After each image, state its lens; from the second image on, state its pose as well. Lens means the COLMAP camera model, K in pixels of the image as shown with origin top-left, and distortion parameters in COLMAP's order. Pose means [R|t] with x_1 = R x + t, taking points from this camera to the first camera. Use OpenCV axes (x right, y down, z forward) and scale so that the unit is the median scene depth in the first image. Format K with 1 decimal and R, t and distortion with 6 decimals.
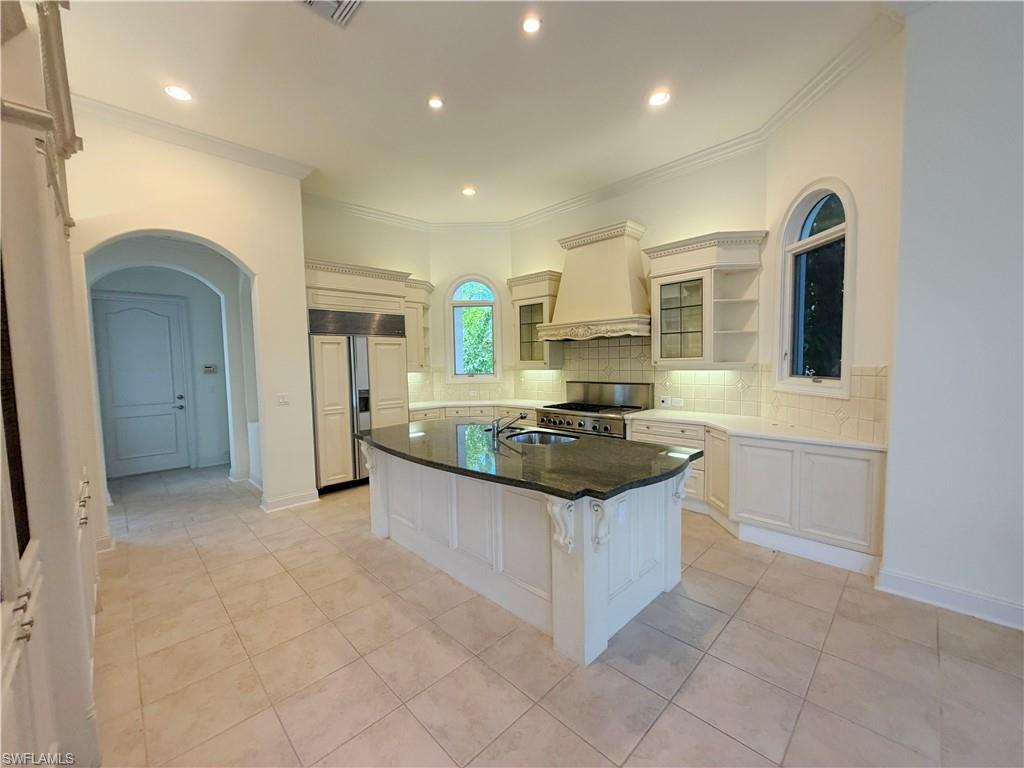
lens RADIAL K [[411.2, 0, 508.7], [0, 411.2, 390.9], [0, 0, 1]] dist [0.001094, 0.000802]
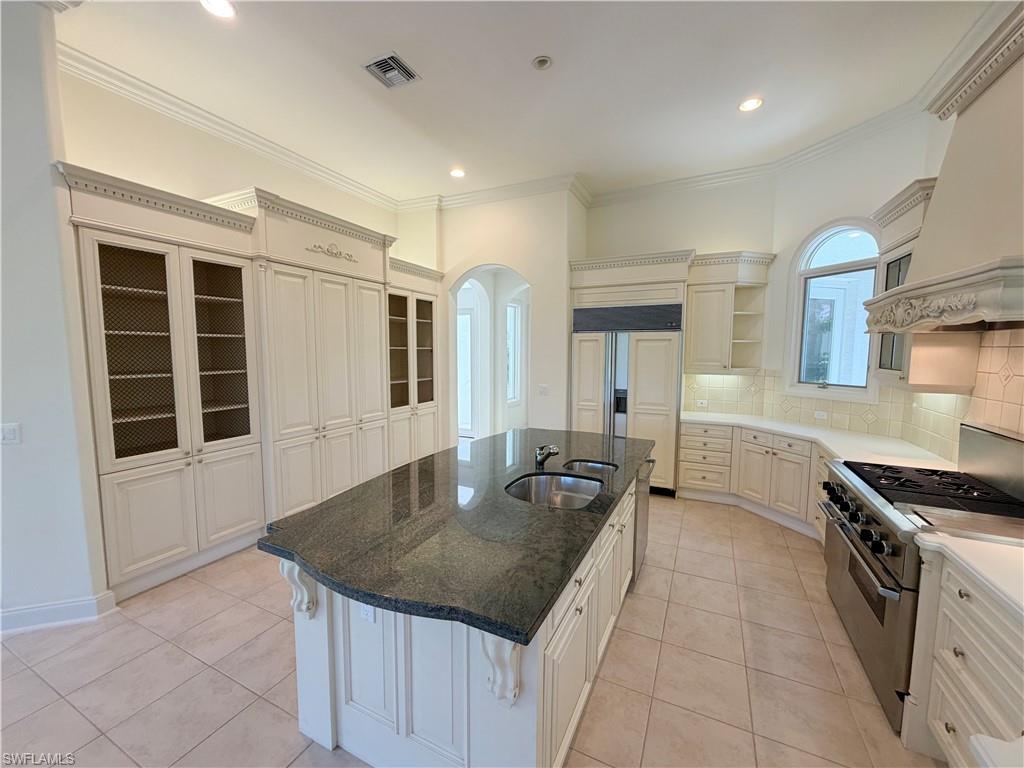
lens RADIAL K [[411.2, 0, 506.8], [0, 411.2, 380.0], [0, 0, 1]] dist [0.001094, 0.000802]
pose [[0.328551, 0.090942, -0.940098, 0.429084], [-0.076893, 0.994625, 0.069344, -0.067990], [0.941351, 0.049504, 0.333778, 0.438667]]
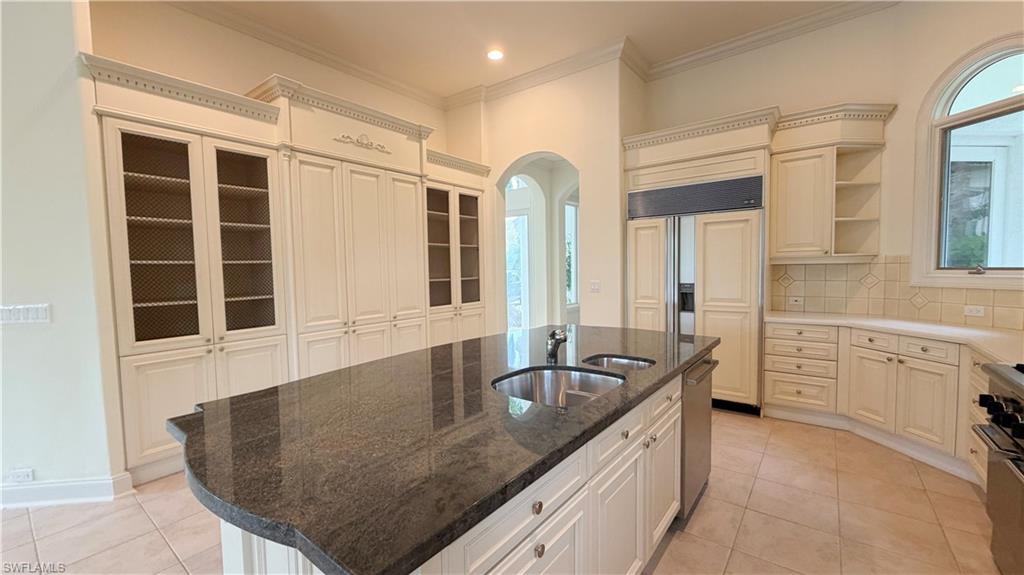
lens RADIAL K [[409.5, 0, 505.2], [0, 409.5, 282.8], [0, 0, 1]] dist [0.002054, -0.000358]
pose [[0.131040, 0.058520, -0.989648, 0.369957], [-0.054486, 0.997173, 0.051750, -0.025584], [0.989879, 0.047140, 0.133858, 0.544881]]
